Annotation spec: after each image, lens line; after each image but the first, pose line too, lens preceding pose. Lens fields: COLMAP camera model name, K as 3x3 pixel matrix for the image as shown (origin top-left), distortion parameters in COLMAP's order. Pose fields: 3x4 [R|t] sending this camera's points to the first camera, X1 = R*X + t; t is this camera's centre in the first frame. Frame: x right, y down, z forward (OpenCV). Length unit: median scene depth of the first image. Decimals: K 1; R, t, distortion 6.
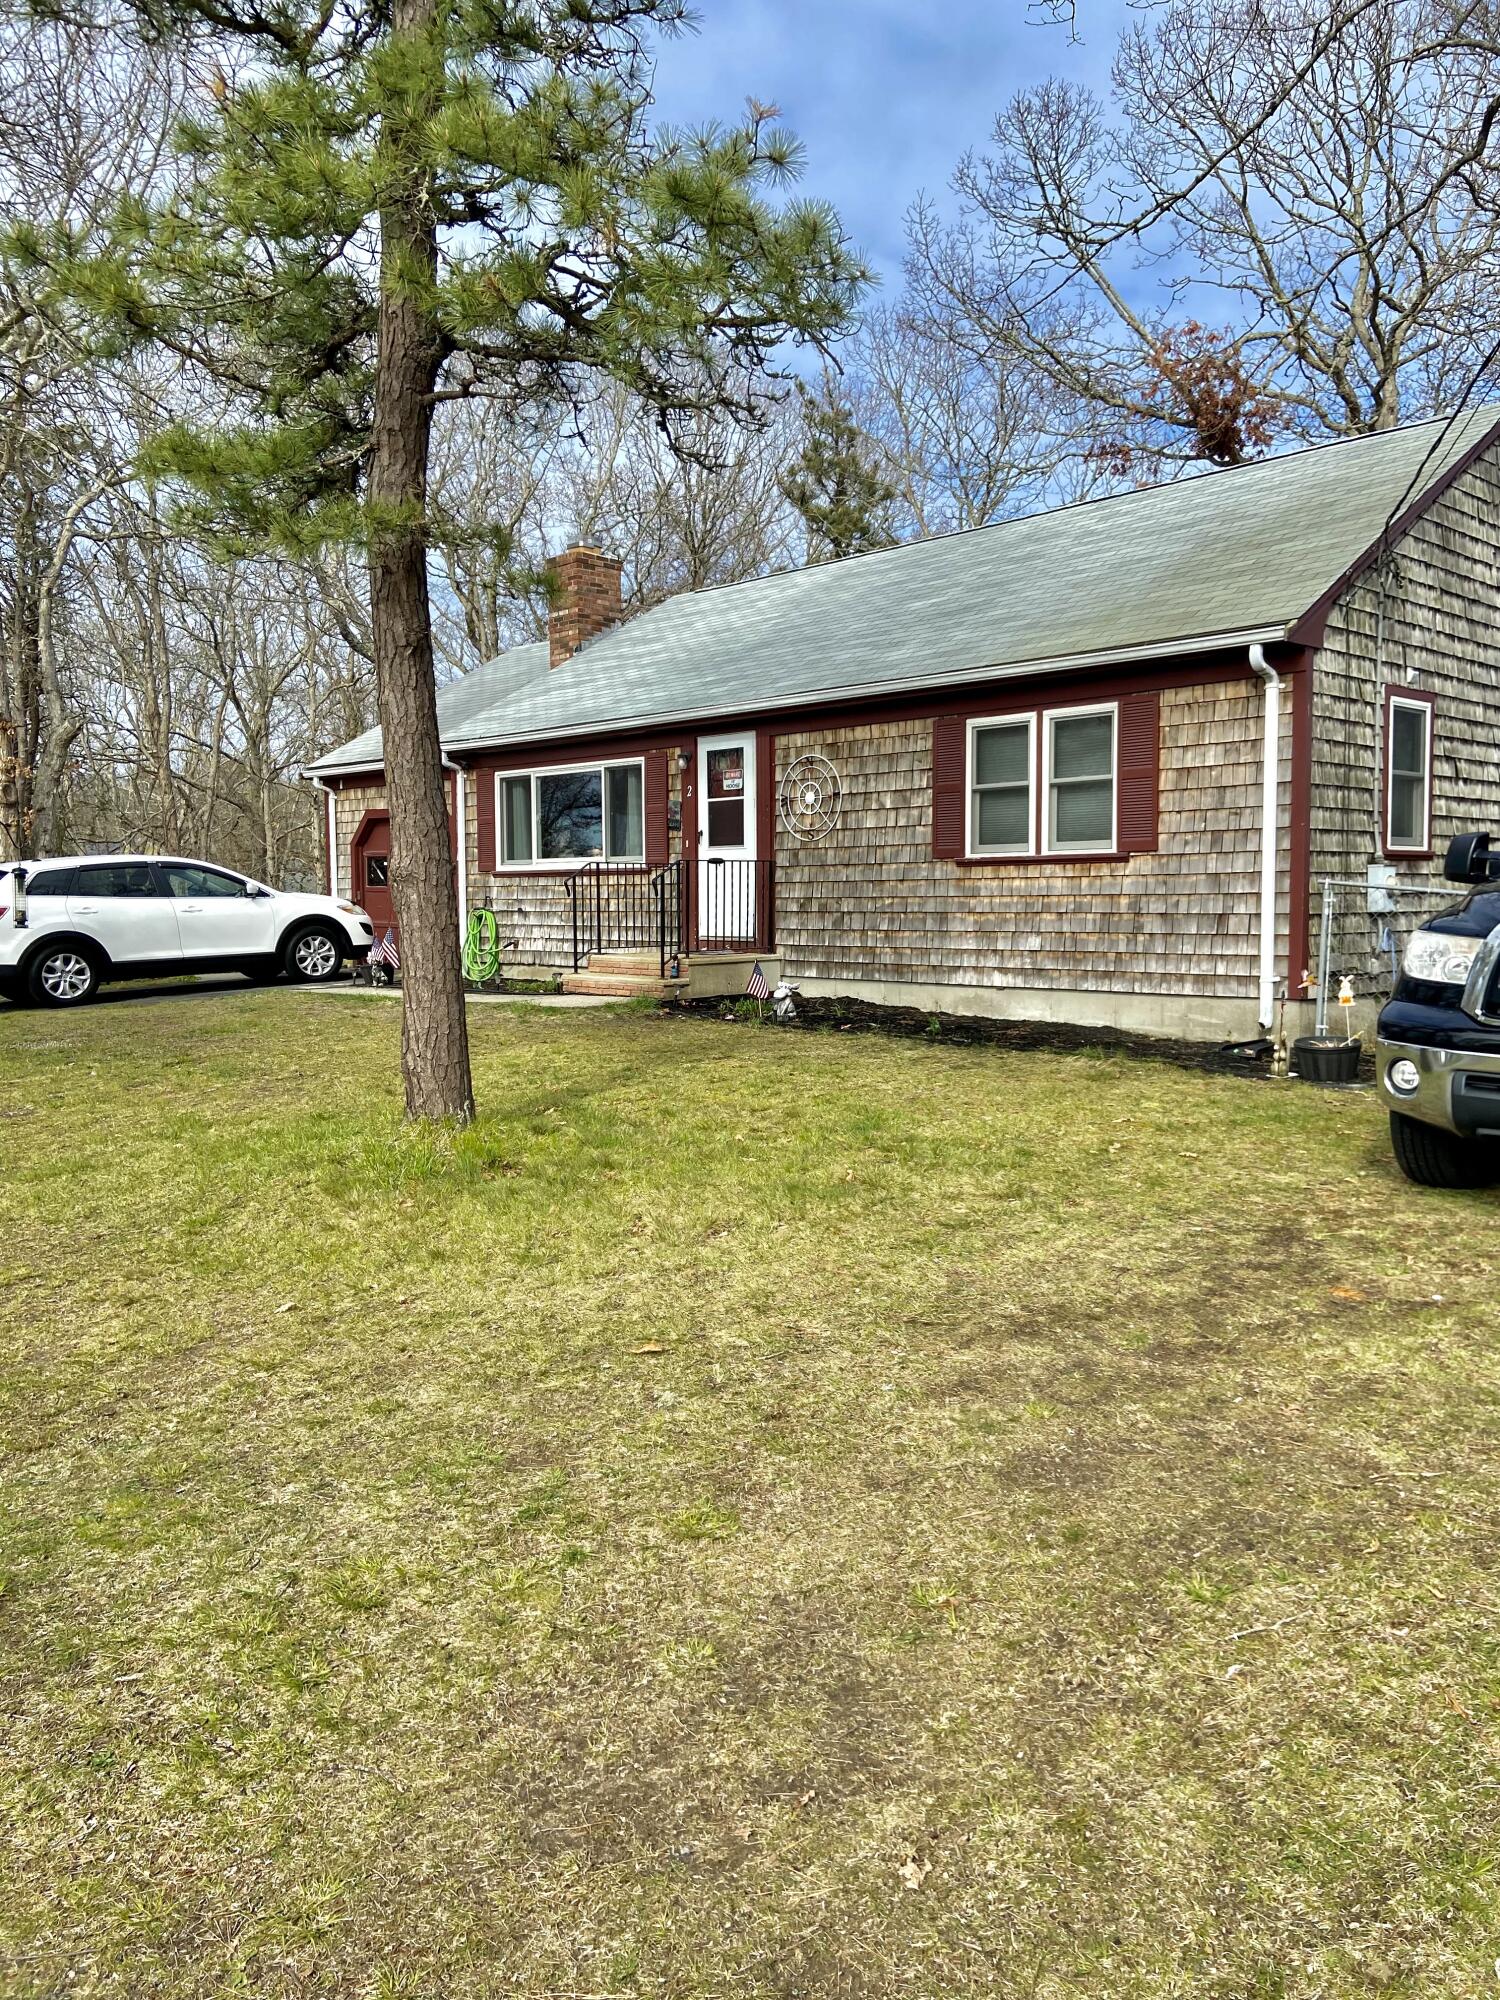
lens RADIAL K [[1573.2, 0, 790.4], [0, 1573.2, 1001.9], [0, 0, 1]] dist [0.141826, -0.162808]
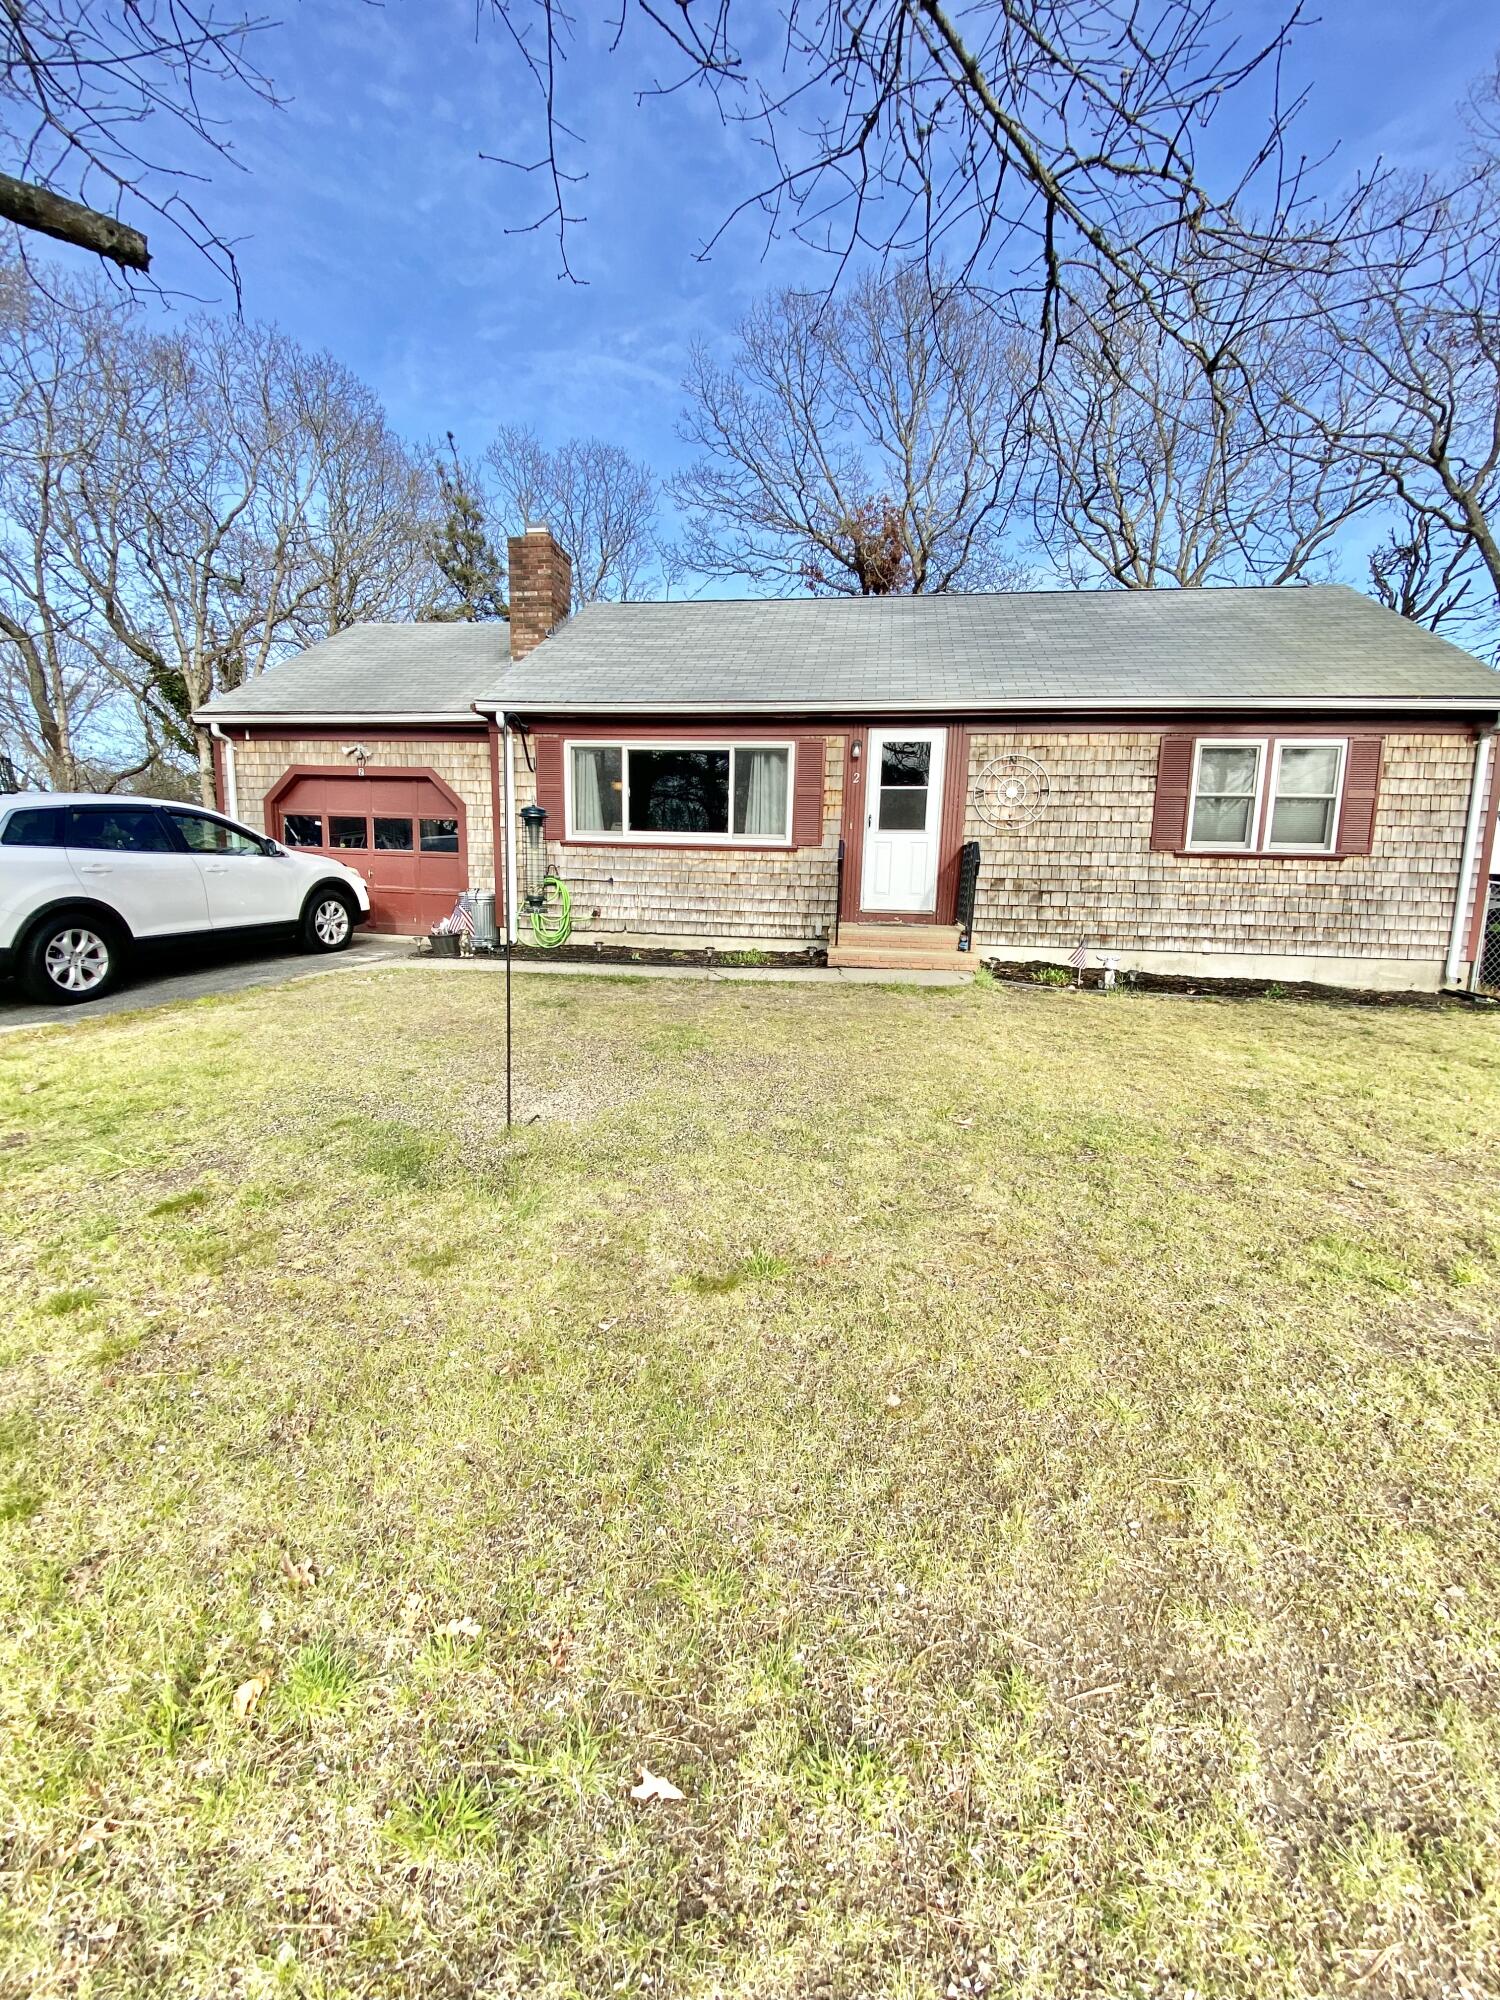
lens RADIAL K [[818.7, 0, 749.4], [0, 818.7, 1012.5], [0, 0, 1]] dist [0.024798, -0.000159]
pose [[0.791097, -0.079830, 0.606459, -0.498039], [0.011329, 0.993190, 0.115958, -0.037103], [-0.611585, -0.084863, 0.786614, 0.584545]]
